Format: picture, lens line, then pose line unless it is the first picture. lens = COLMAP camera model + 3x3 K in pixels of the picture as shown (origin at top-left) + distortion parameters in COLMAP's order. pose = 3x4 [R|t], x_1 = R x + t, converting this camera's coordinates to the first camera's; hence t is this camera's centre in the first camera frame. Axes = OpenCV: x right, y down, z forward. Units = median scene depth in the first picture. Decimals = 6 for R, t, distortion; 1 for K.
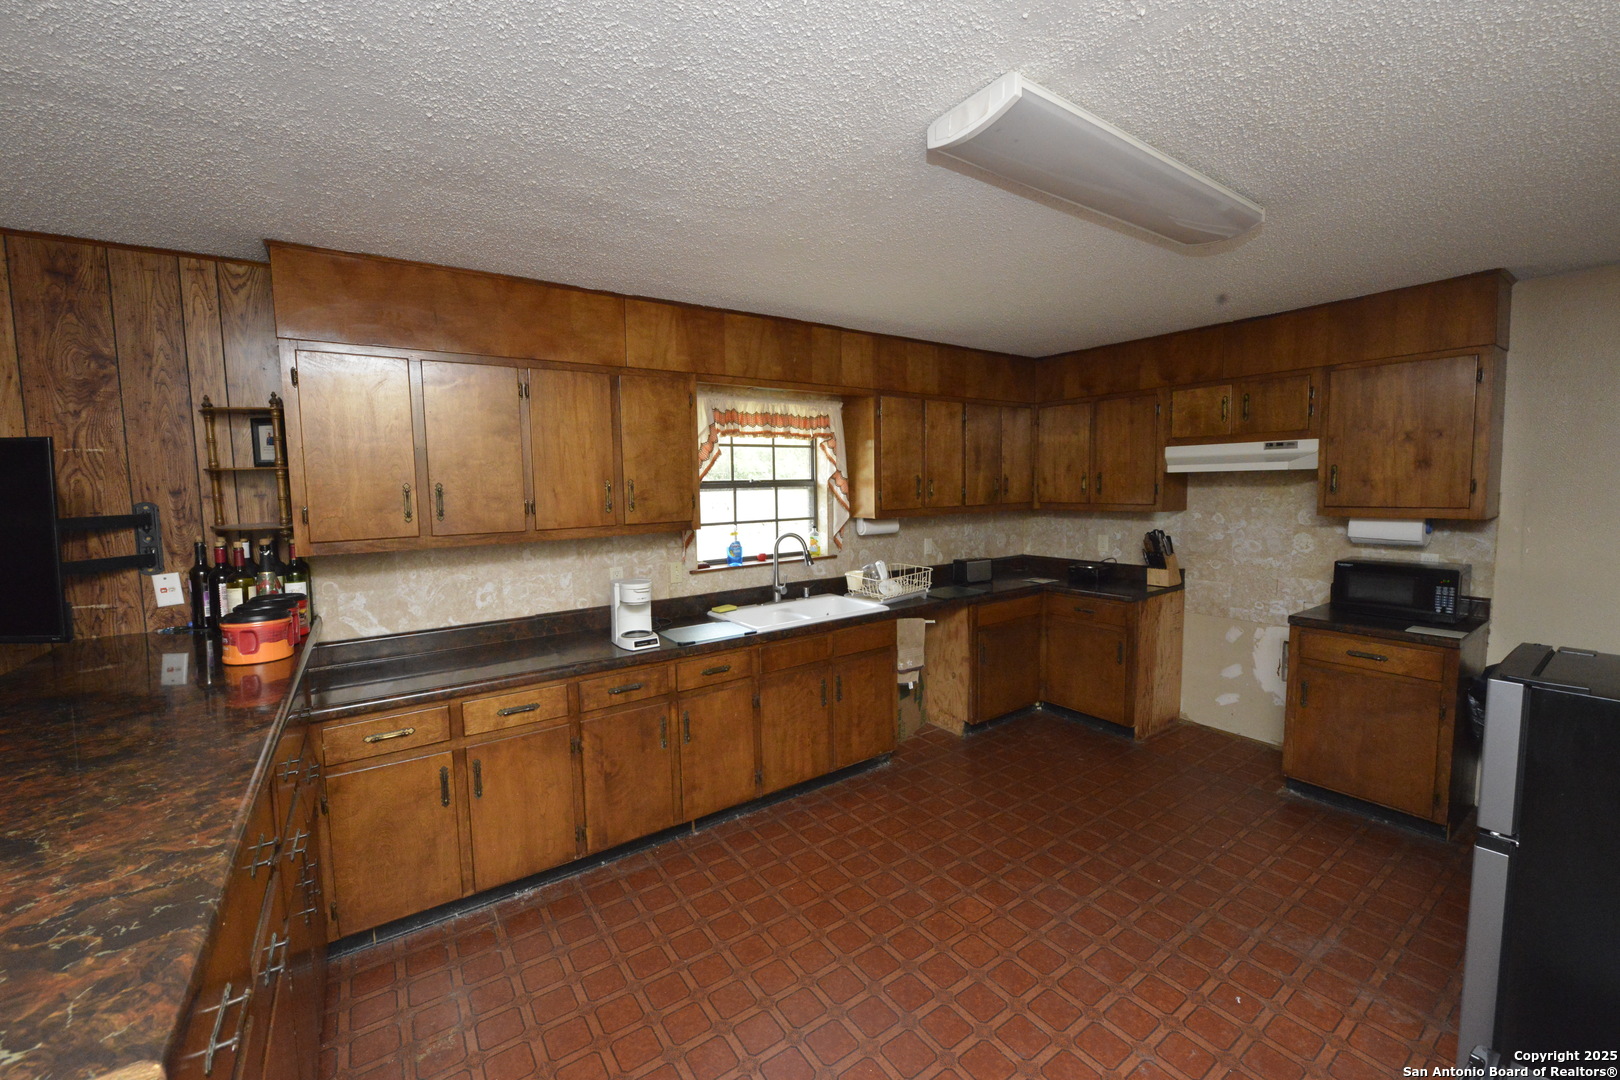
lens RADIAL K [[639.9, 0, 810.9], [0, 639.9, 533.6], [0, 0, 1]] dist [-0.010411, -0.000156]
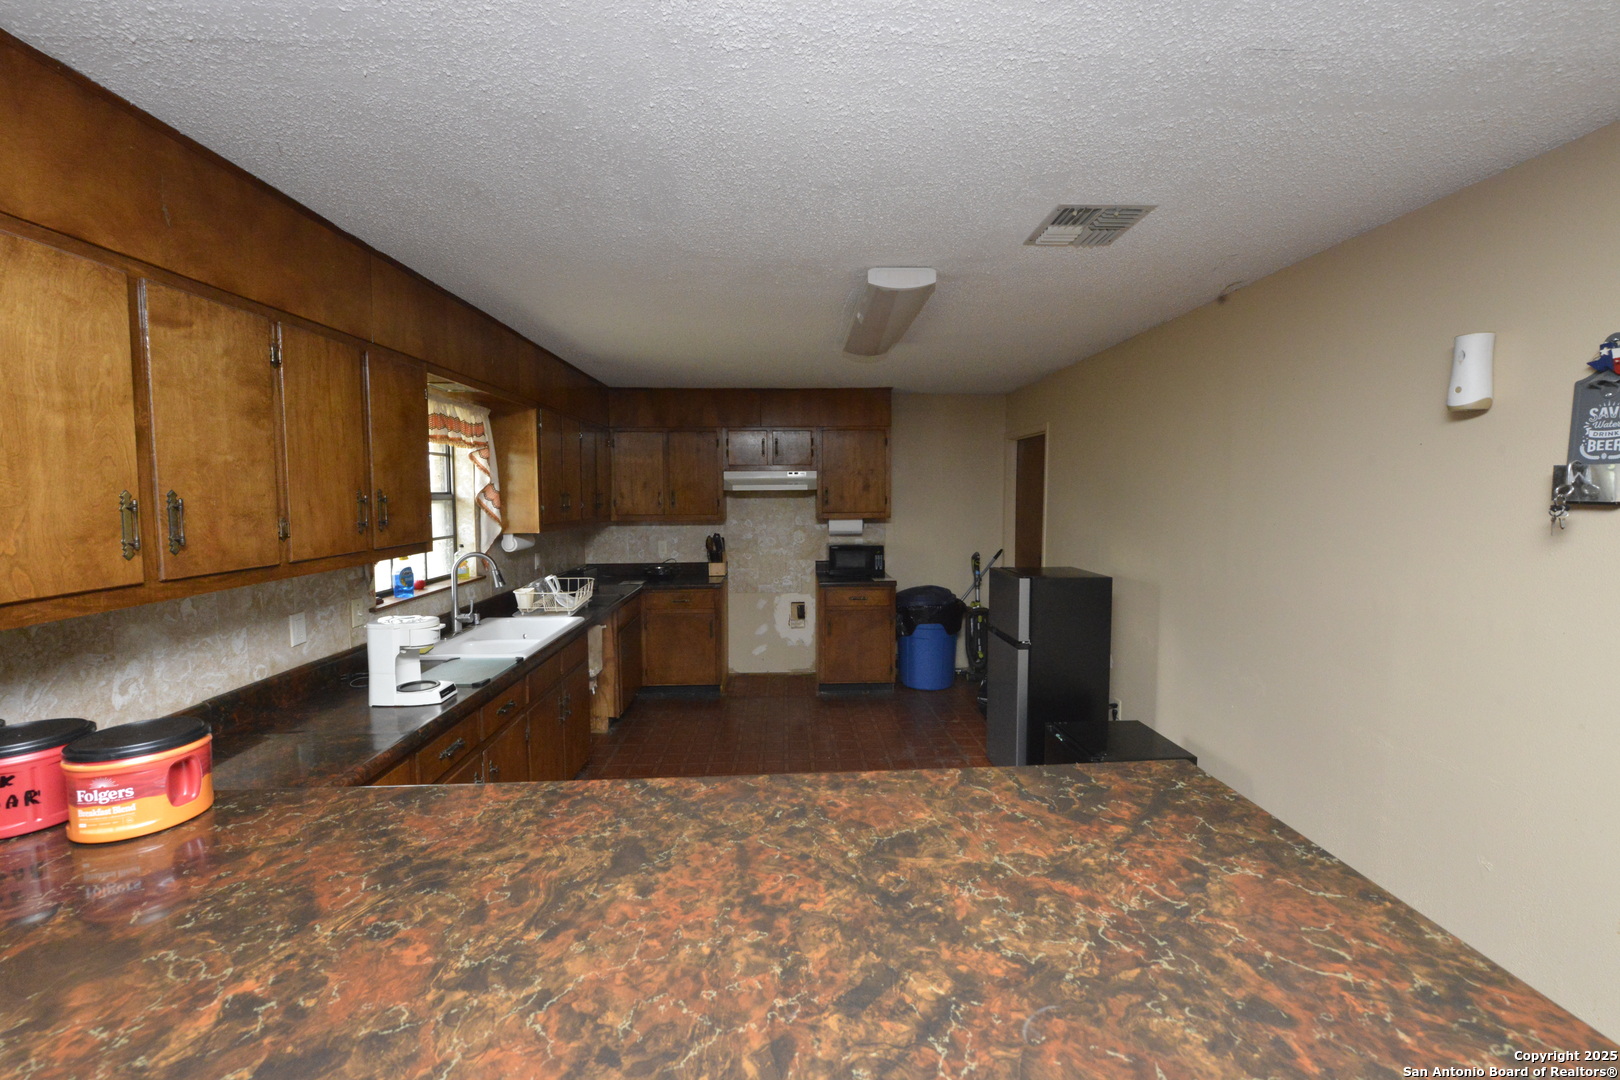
lens RADIAL K [[639.9, 0, 813.5], [0, 639.9, 533.5], [0, 0, 1]] dist [-0.010411, -0.000156]
pose [[0.539907, -0.041820, 0.840685, -0.567682], [0.063831, 0.997923, 0.008648, -0.004934], [-0.839301, 0.048993, 0.541455, 0.136383]]
